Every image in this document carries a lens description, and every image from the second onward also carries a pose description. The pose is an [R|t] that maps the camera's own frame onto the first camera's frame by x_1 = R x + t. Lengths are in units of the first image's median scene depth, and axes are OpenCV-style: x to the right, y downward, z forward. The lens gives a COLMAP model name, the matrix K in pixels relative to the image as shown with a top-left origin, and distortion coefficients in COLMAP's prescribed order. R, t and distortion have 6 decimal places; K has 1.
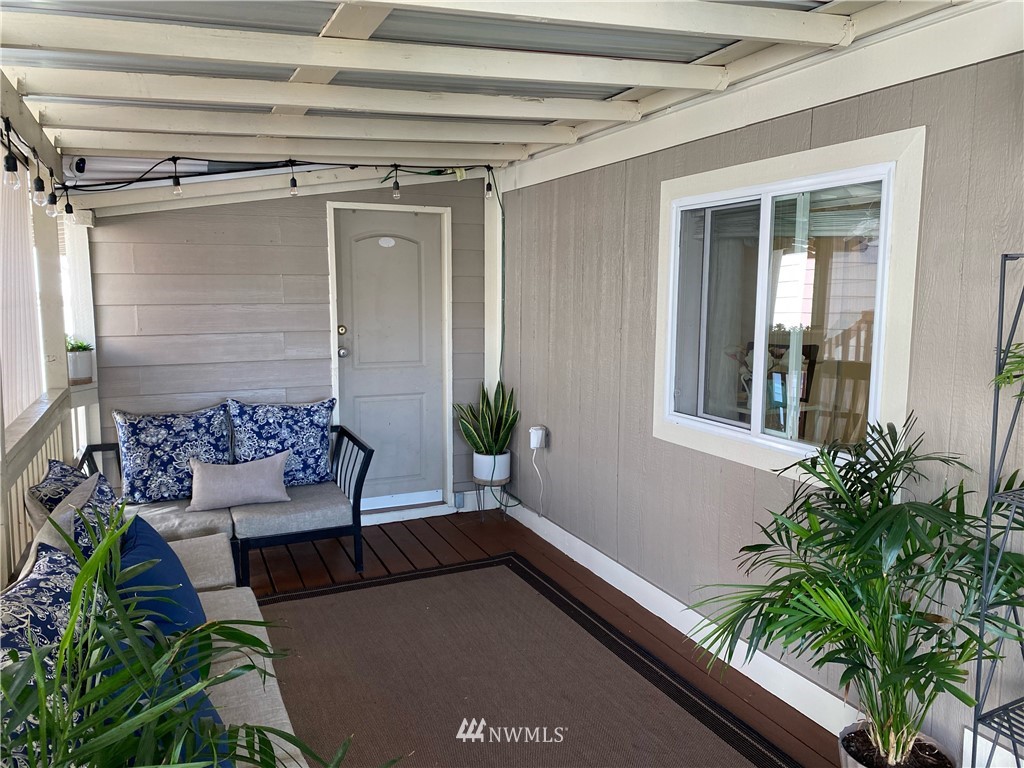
lens RADIAL K [[774.6, 0, 512.0], [0, 774.6, 384.0], [0, 0, 1]] dist [0.032807, -0.004476]
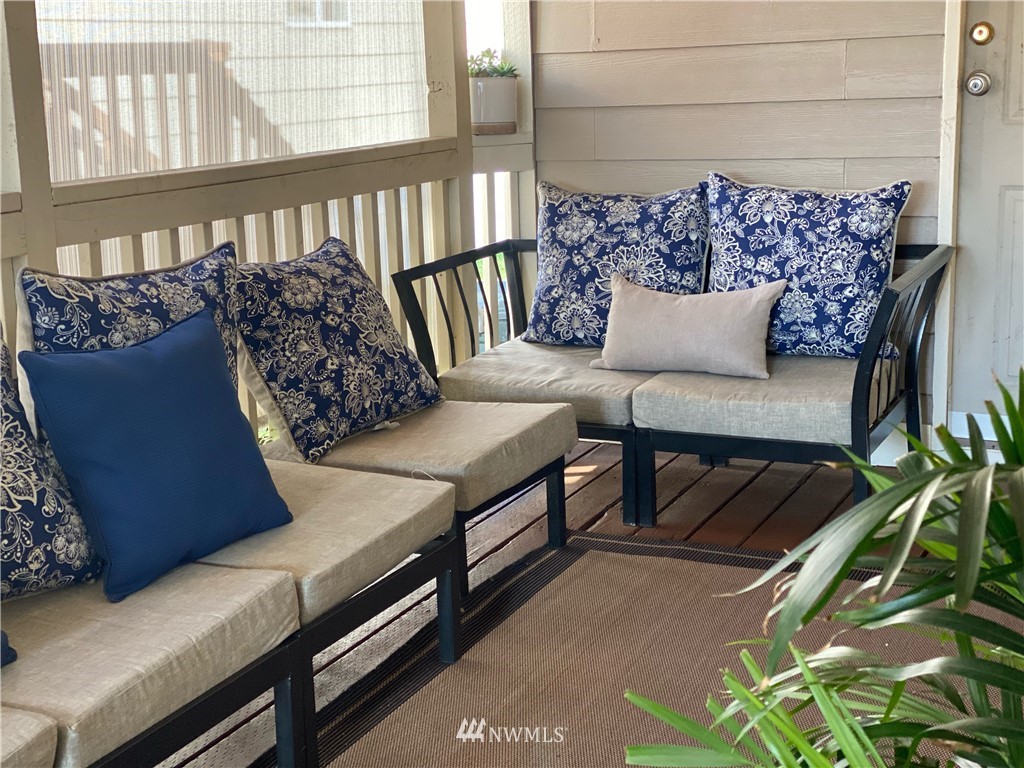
lens RADIAL K [[1495.3, 0, 512.0], [0, 1495.3, 384.0], [0, 0, 1]] dist [0.108107, 0.031241]
pose [[0.649901, 0.143194, -0.746407, 0.324360], [-0.059370, 0.988655, 0.137975, 0.028911], [0.757696, -0.045356, 0.651029, 0.239504]]
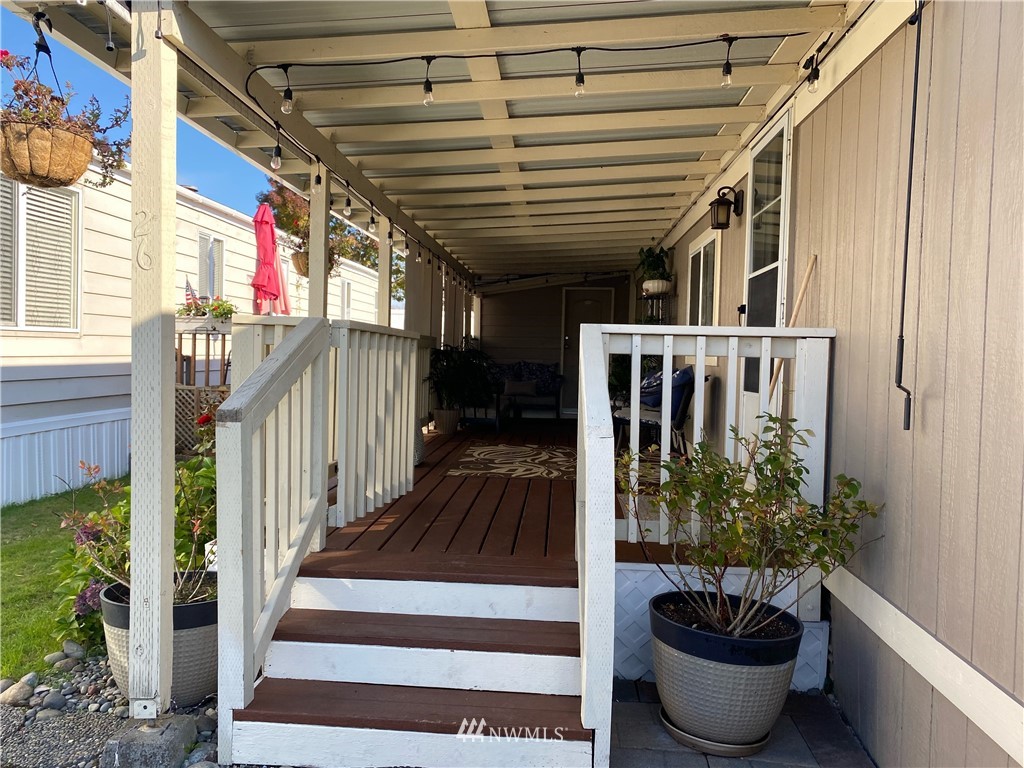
lens RADIAL K [[774.6, 0, 512.0], [0, 774.6, 384.0], [0, 0, 1]] dist [0.032807, -0.004476]
pose [[0.890102, 0.030489, -0.454741, 0.844894], [-0.072972, 0.994422, -0.076161, 0.311418], [0.449882, 0.100975, 0.887361, -1.407277]]
